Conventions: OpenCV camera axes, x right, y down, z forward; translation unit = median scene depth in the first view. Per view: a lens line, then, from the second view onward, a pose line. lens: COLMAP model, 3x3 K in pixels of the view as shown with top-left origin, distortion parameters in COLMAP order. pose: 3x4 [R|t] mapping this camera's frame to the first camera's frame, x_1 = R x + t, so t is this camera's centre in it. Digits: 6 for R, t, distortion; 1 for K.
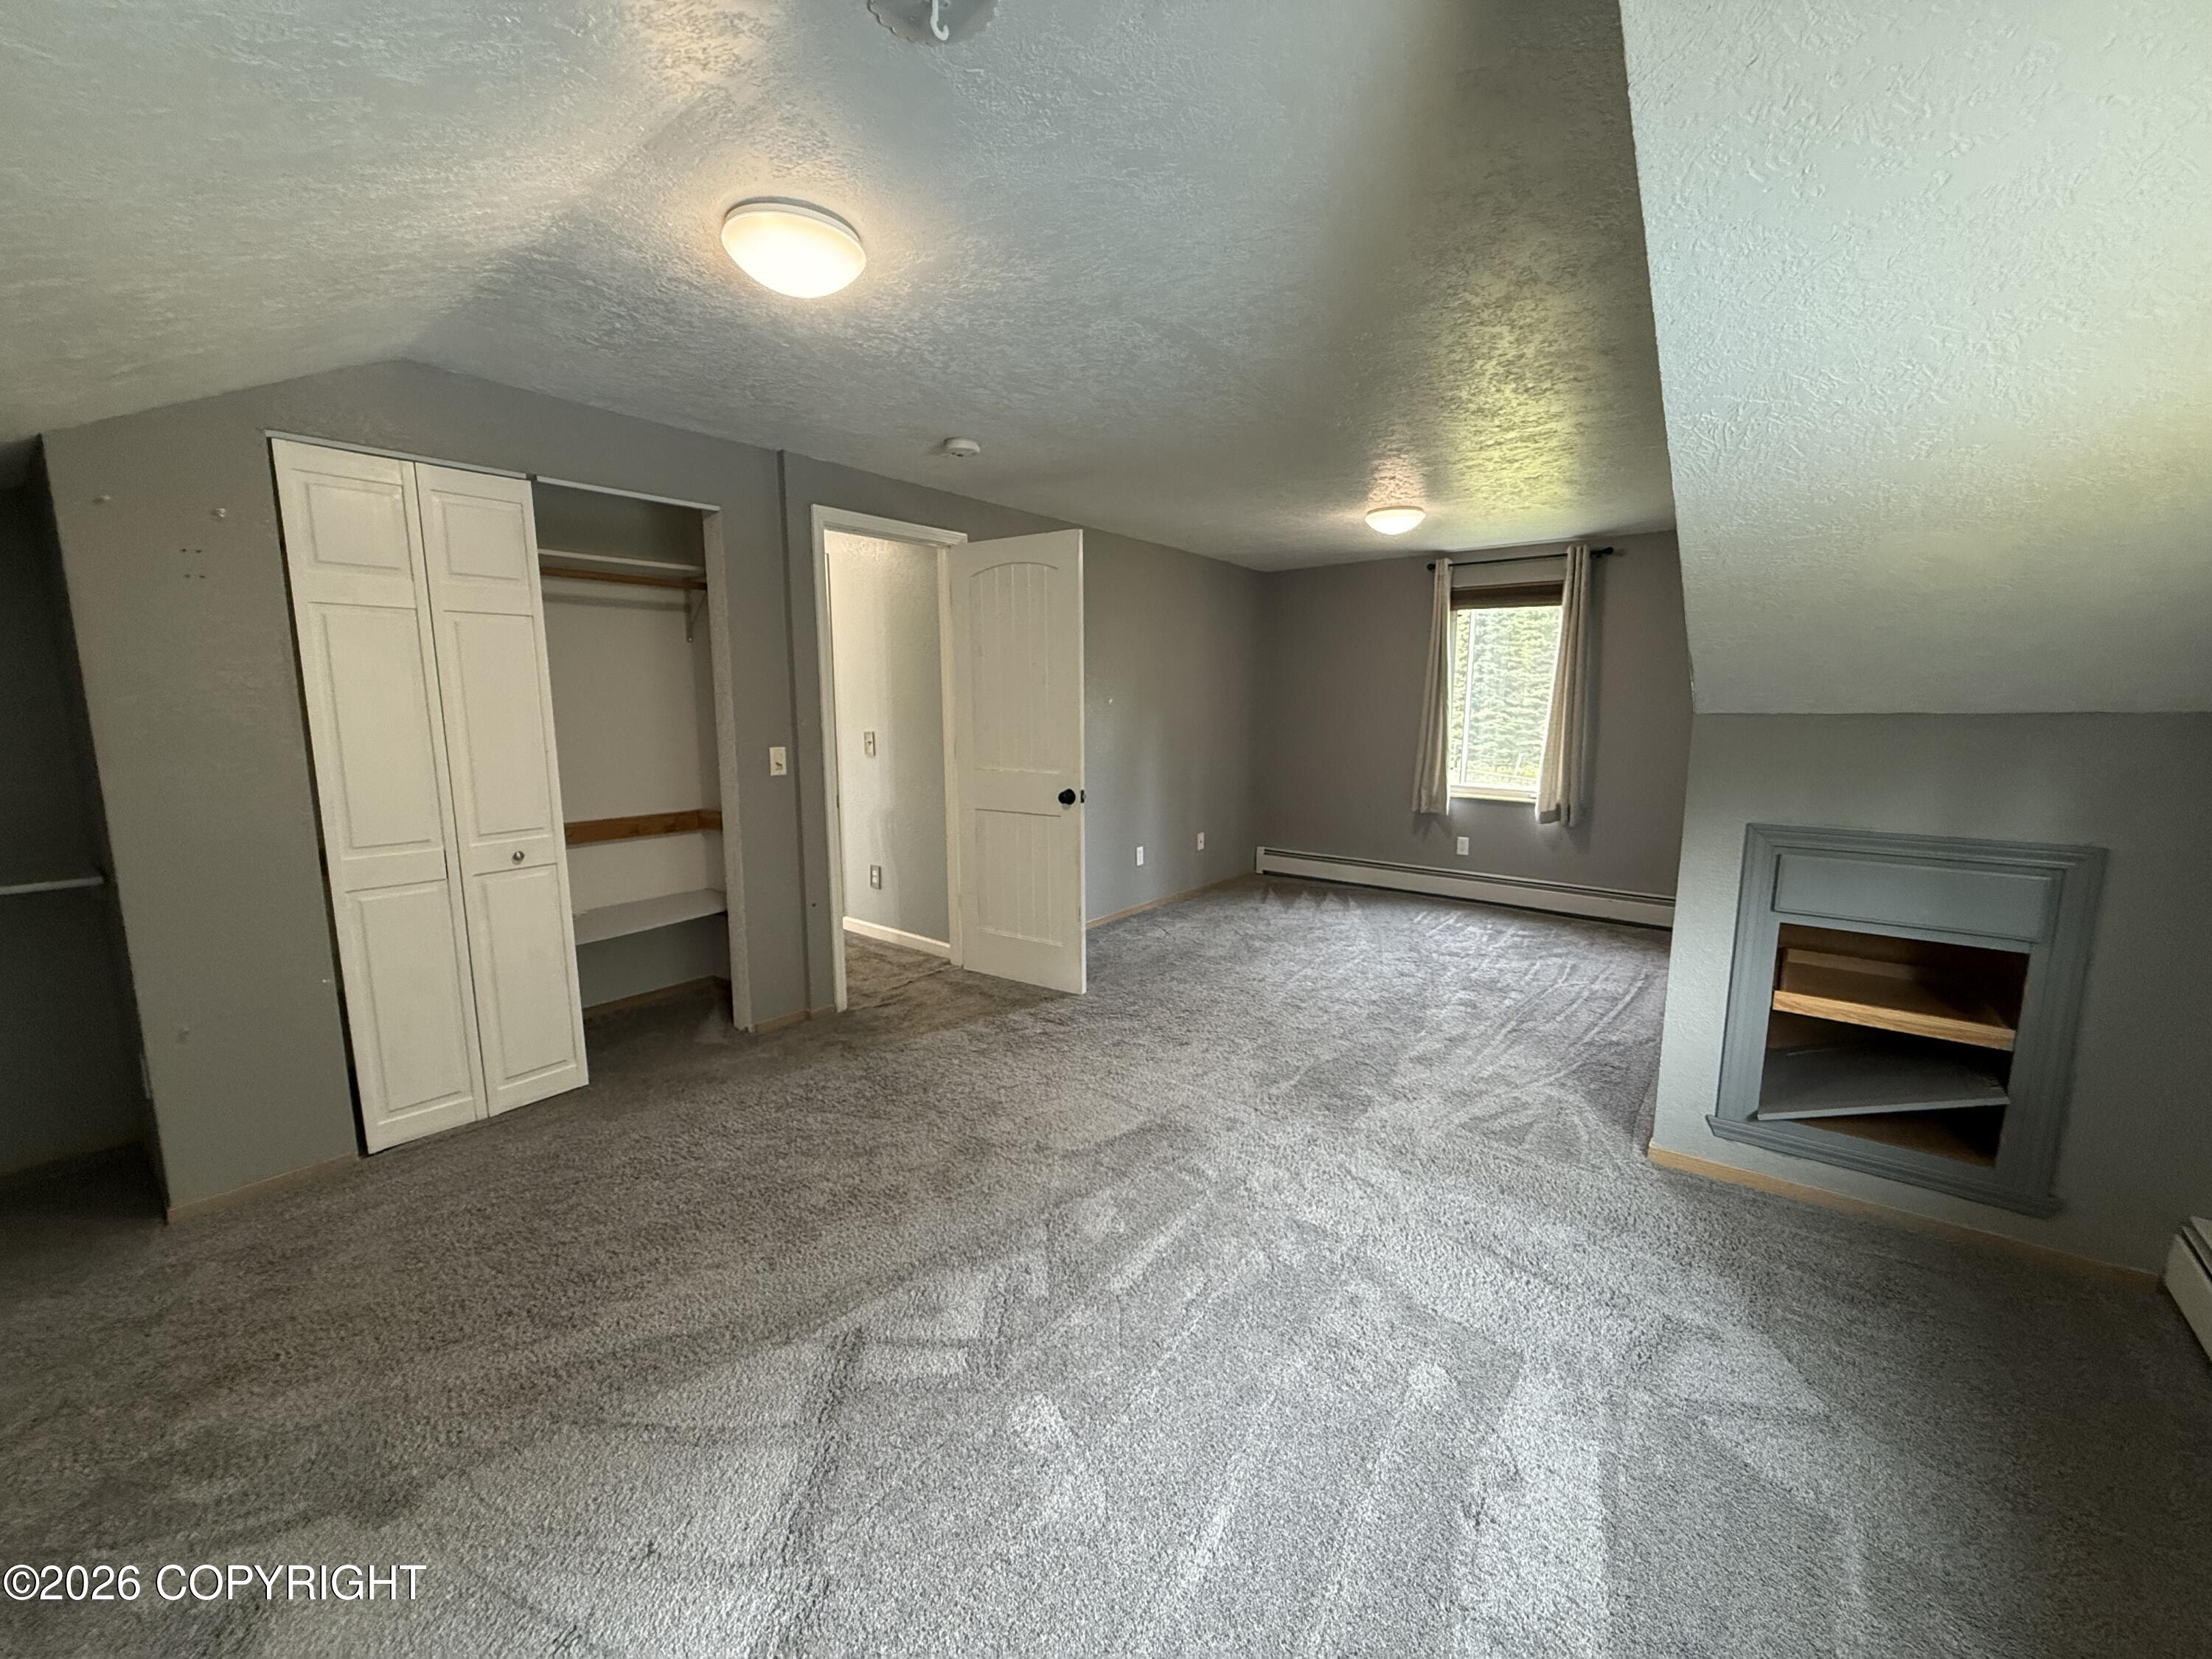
lens RADIAL K [[882.8, 0, 1099.0], [0, 882.8, 826.1], [0, 0, 1]] dist [-0.001331, 0.000439]
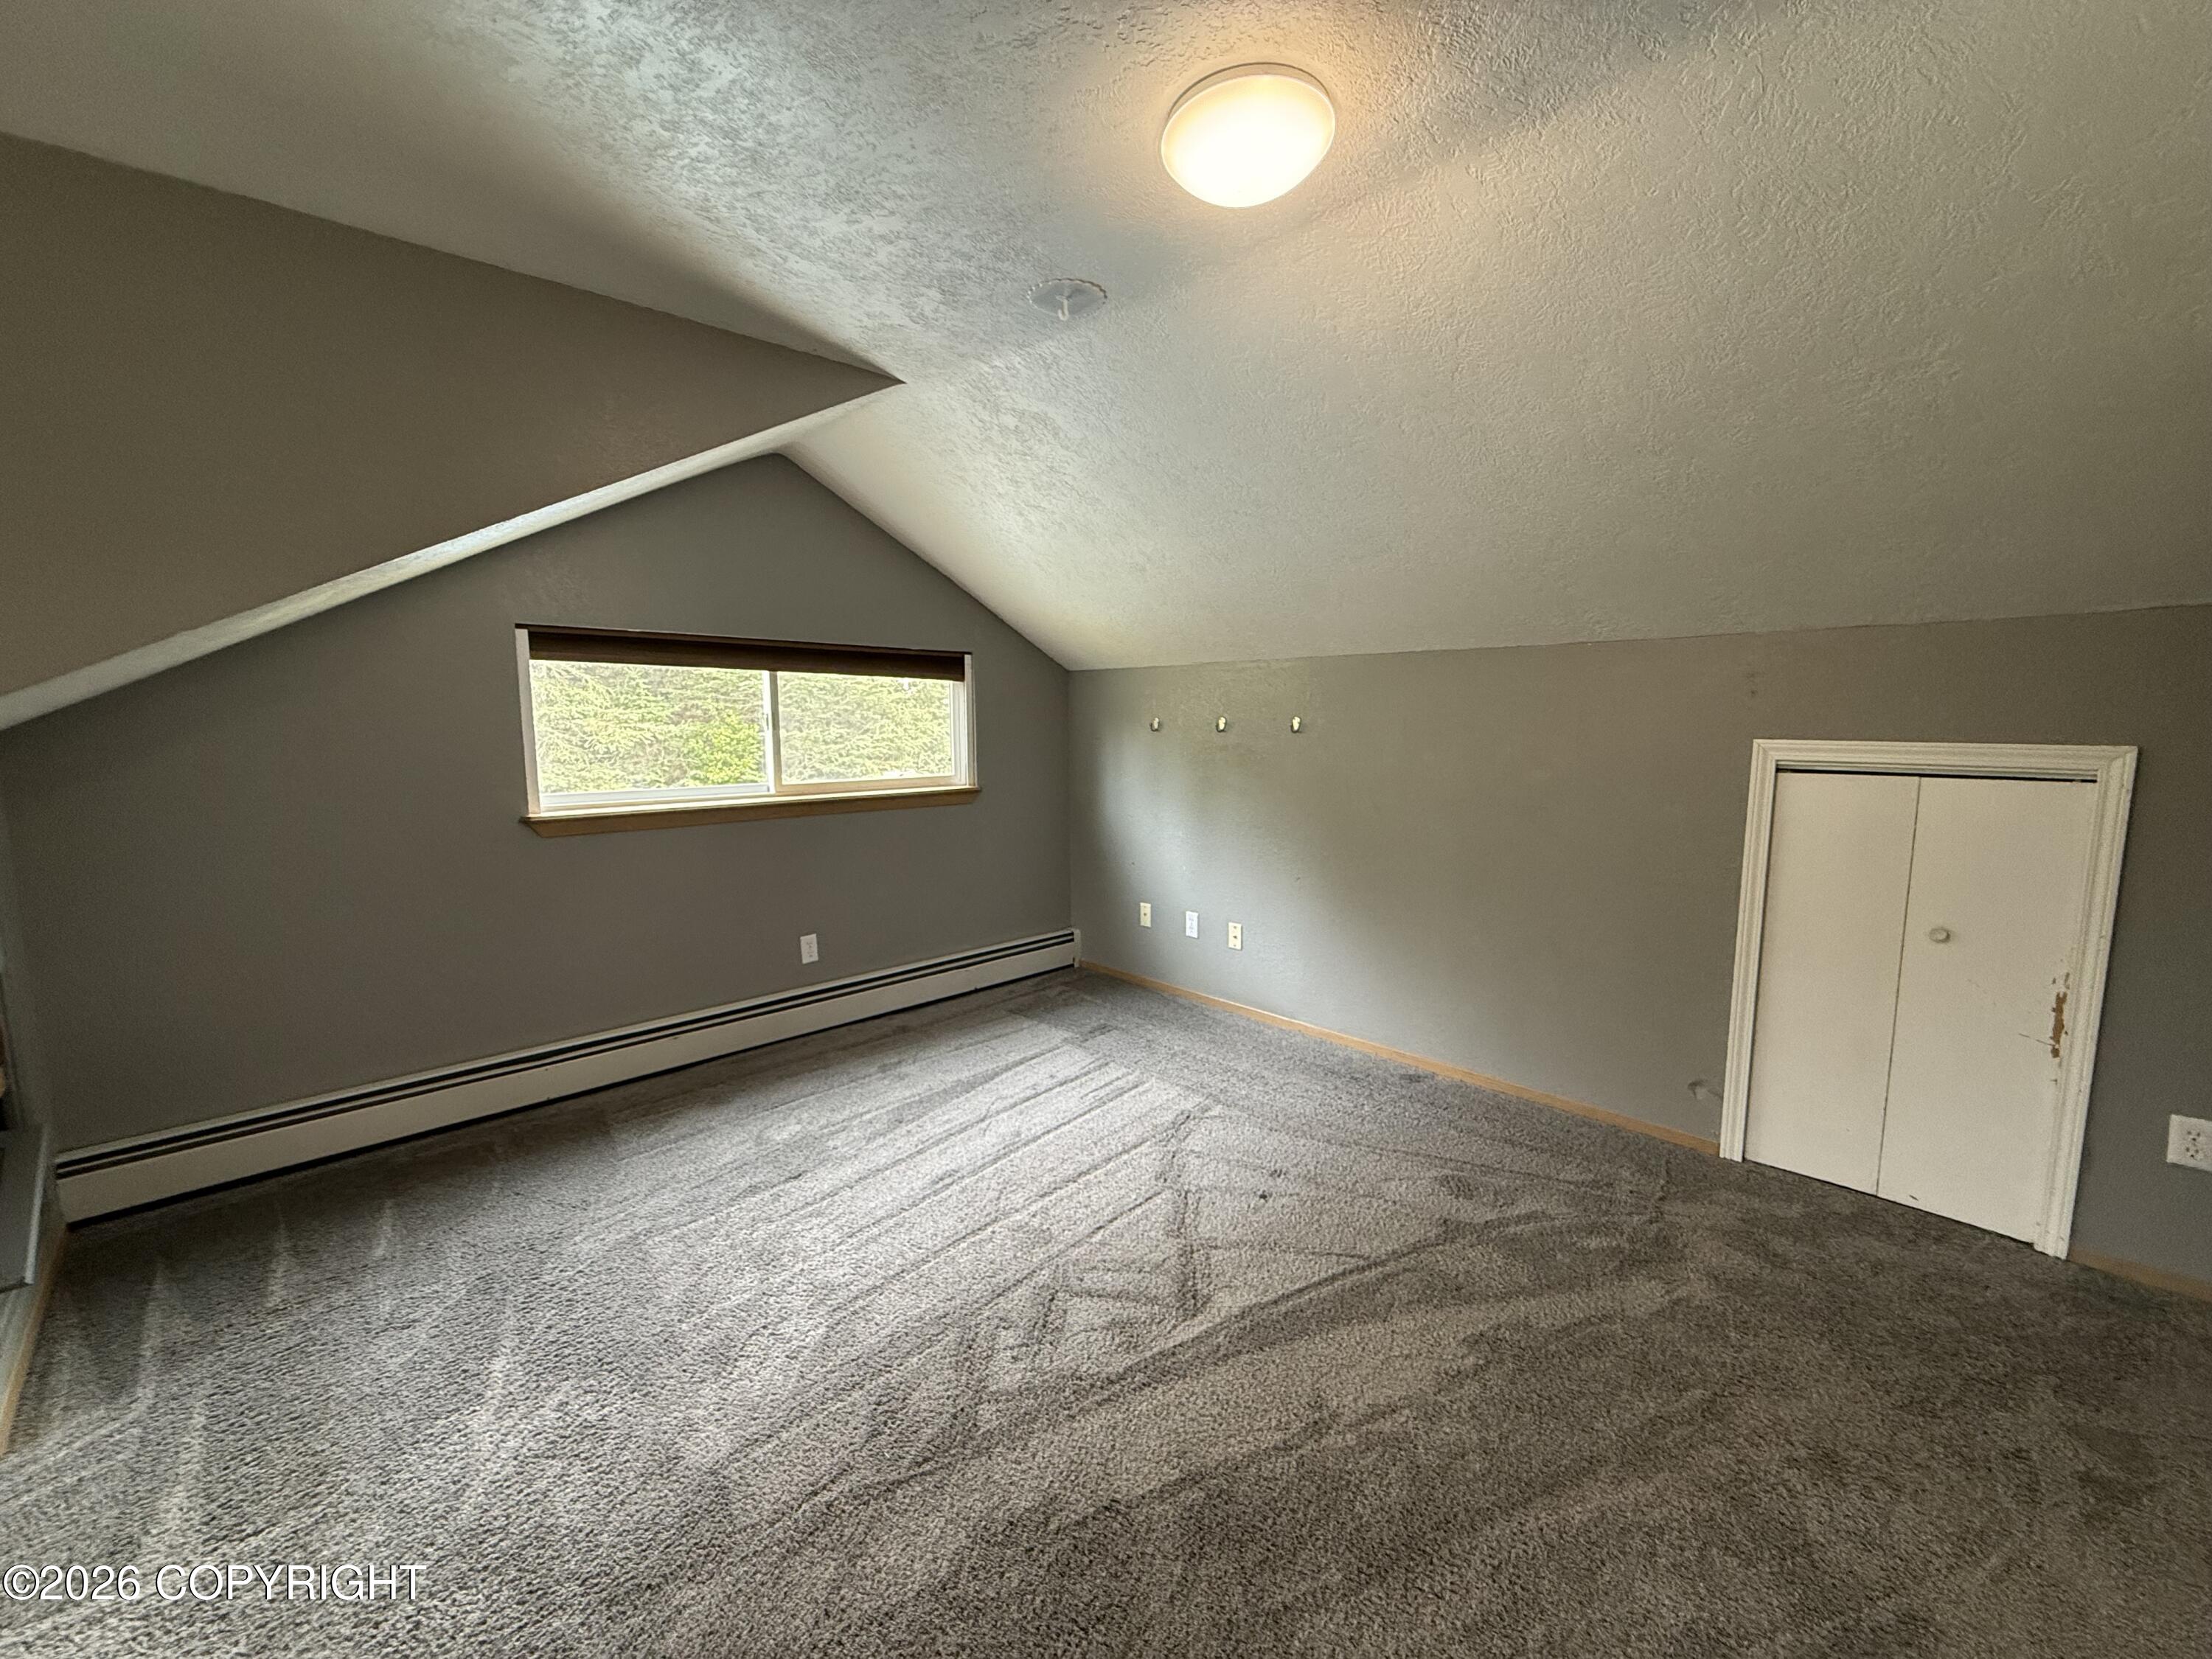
lens RADIAL K [[882.8, 0, 1099.0], [0, 882.8, 826.1], [0, 0, 1]] dist [-0.001331, 0.000439]
pose [[-0.988795, 0.011052, 0.148870, -0.348643], [0.054757, 0.954597, 0.292826, -0.317864], [-0.138875, 0.297697, -0.944505, 1.907846]]
